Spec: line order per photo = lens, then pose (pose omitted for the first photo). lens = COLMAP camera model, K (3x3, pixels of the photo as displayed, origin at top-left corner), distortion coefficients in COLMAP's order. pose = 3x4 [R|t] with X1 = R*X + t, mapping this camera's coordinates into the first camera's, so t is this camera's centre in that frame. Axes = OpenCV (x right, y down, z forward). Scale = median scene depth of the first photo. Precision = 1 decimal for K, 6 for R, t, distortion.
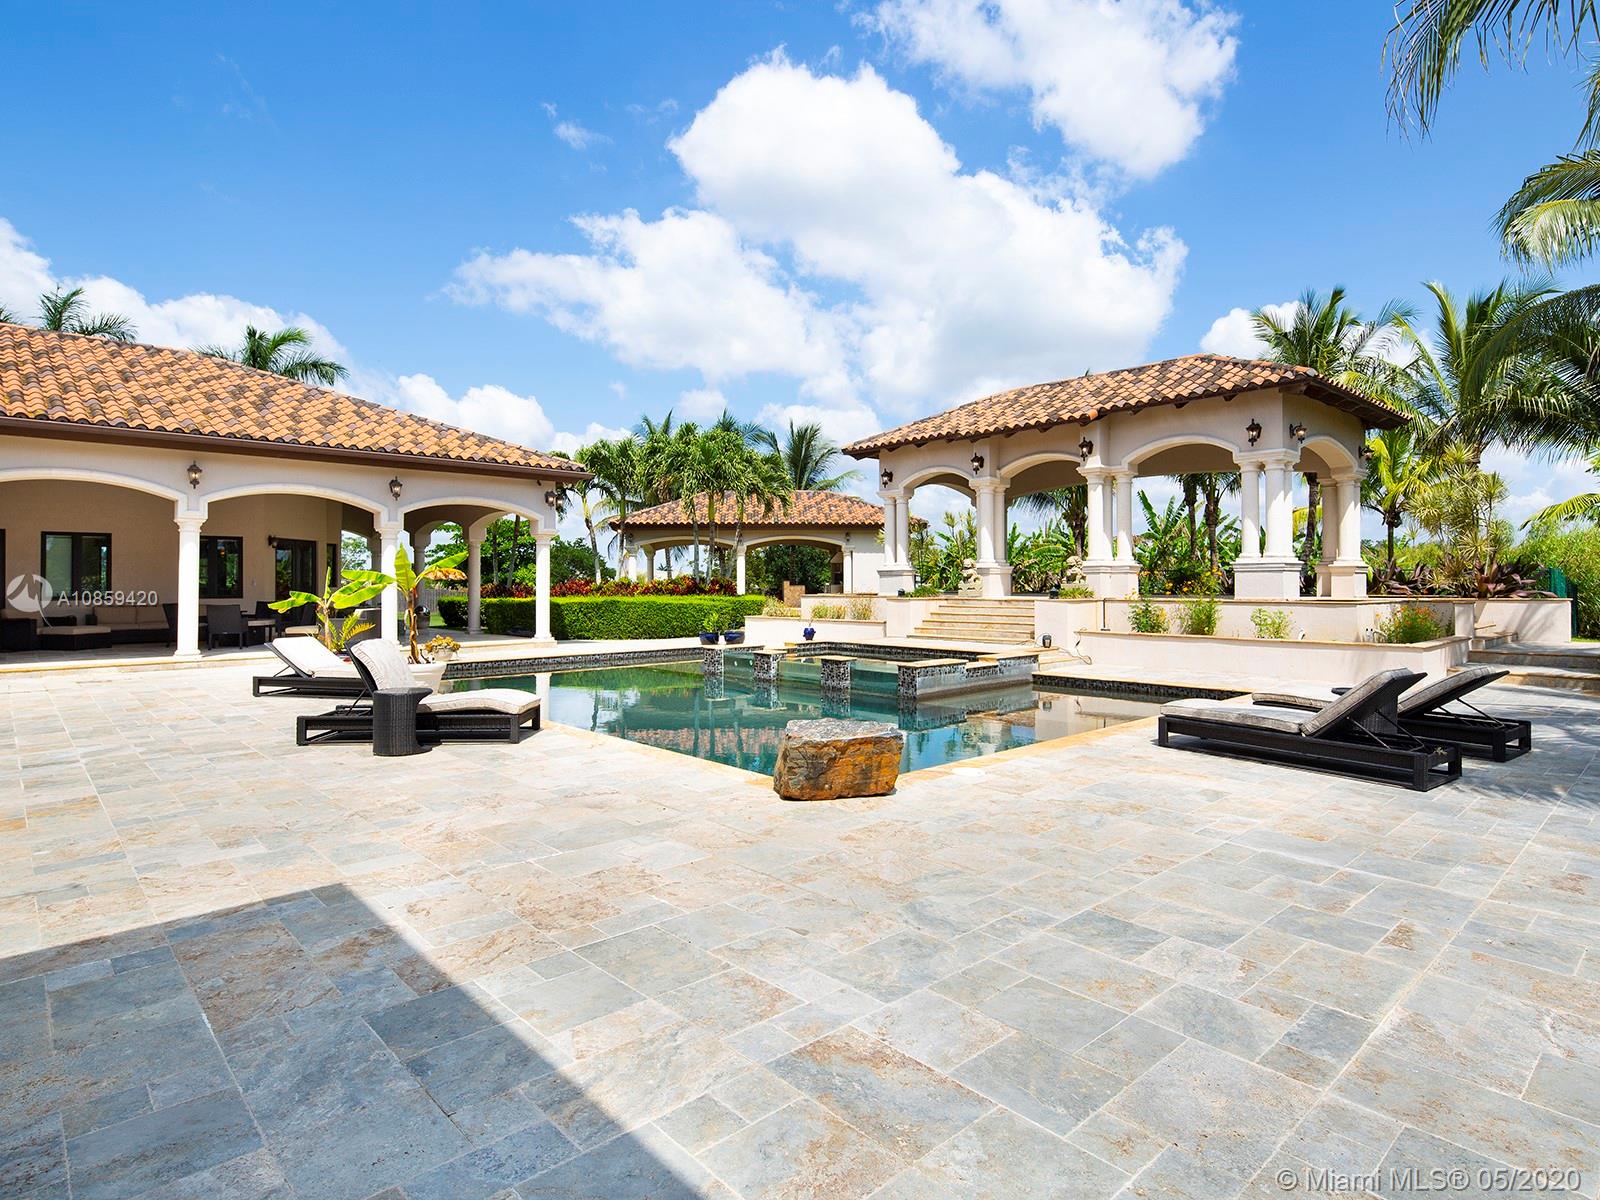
lens RADIAL K [[878.8, 0, 800.2], [0, 878.8, 589.7], [0, 0, 1]] dist [-0.000008, 0.001442]
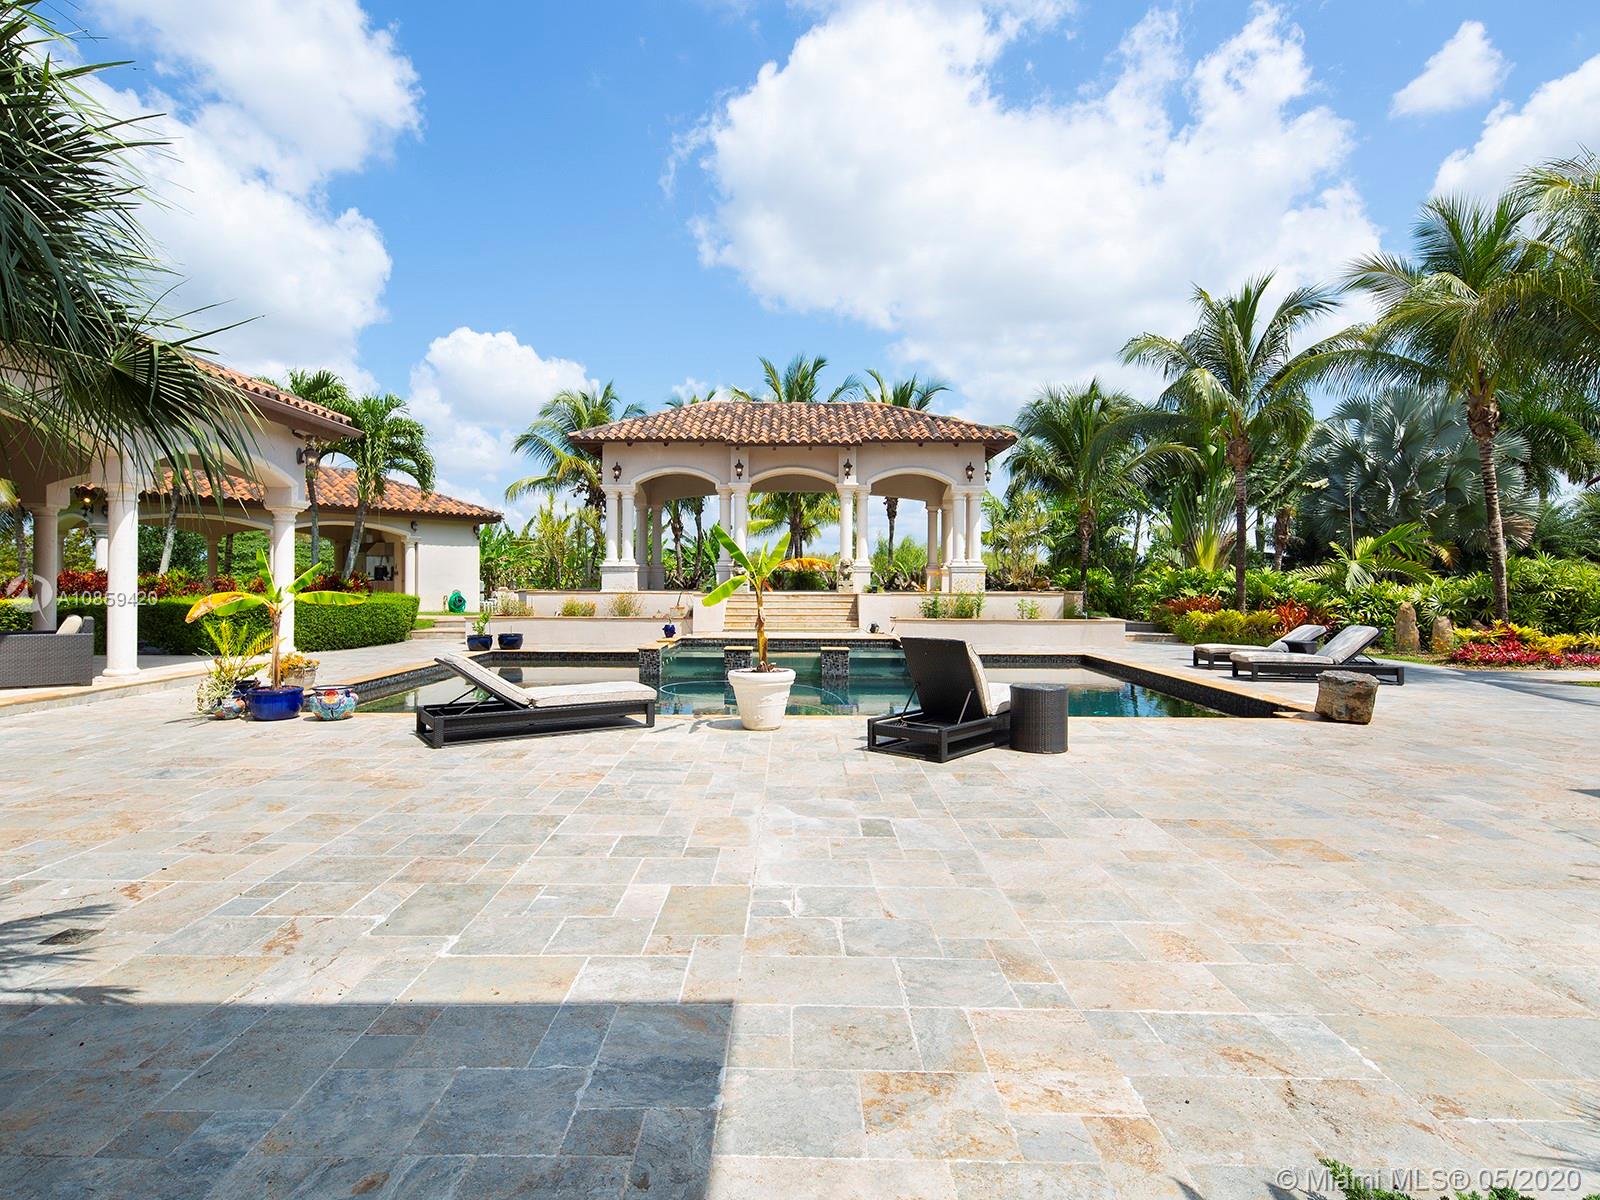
lens RADIAL K [[878.8, 0, 800.0], [0, 878.8, 597.6], [0, 0, 1]] dist [-0.000008, 0.001442]
pose [[0.661324, -0.004857, 0.750084, -0.613958], [-0.000414, 0.999977, 0.006840, 0.007516], [-0.750100, -0.004834, 0.661307, 0.252194]]
